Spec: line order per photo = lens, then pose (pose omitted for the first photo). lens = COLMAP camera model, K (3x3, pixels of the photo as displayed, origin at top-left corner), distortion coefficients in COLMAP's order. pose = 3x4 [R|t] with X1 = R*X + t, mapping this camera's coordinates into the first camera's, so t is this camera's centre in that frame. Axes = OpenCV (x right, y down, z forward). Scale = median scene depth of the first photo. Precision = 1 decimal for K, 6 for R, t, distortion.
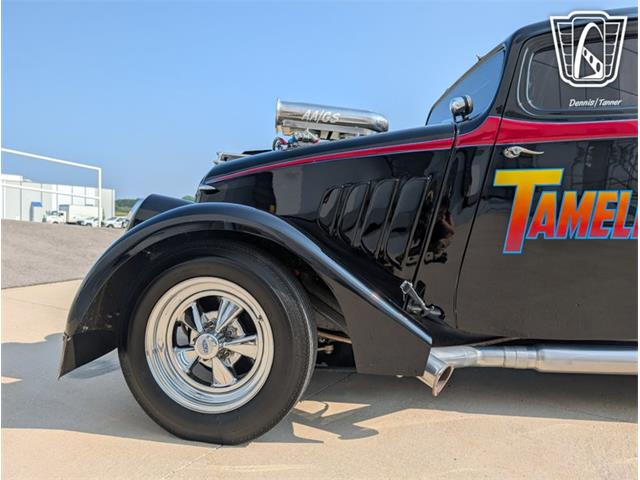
lens RADIAL K [[470.7, 0, 319.7], [0, 470.7, 242.9], [0, 0, 1]] dist [0.007363, -0.002994]
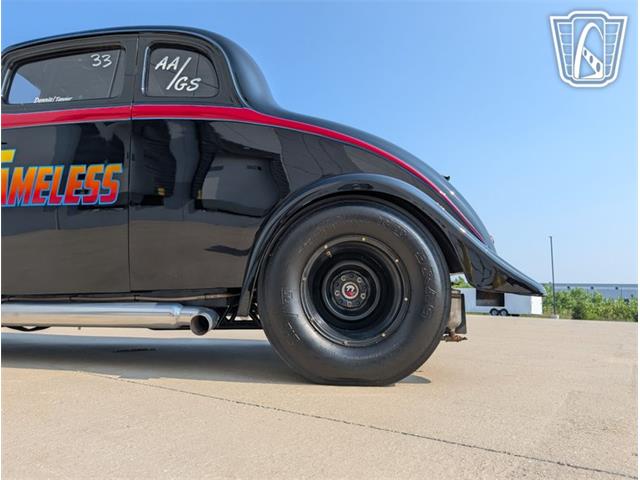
lens RADIAL K [[475.6, 0, 317.5], [0, 475.6, 231.2], [0, 0, 1]] dist [0.002447, 0.000636]
pose [[0.999955, 0.006204, -0.007171, 1.302093], [-0.007369, 0.984388, -0.175858, 0.260342], [0.005968, 0.175903, 0.984389, -0.167465]]
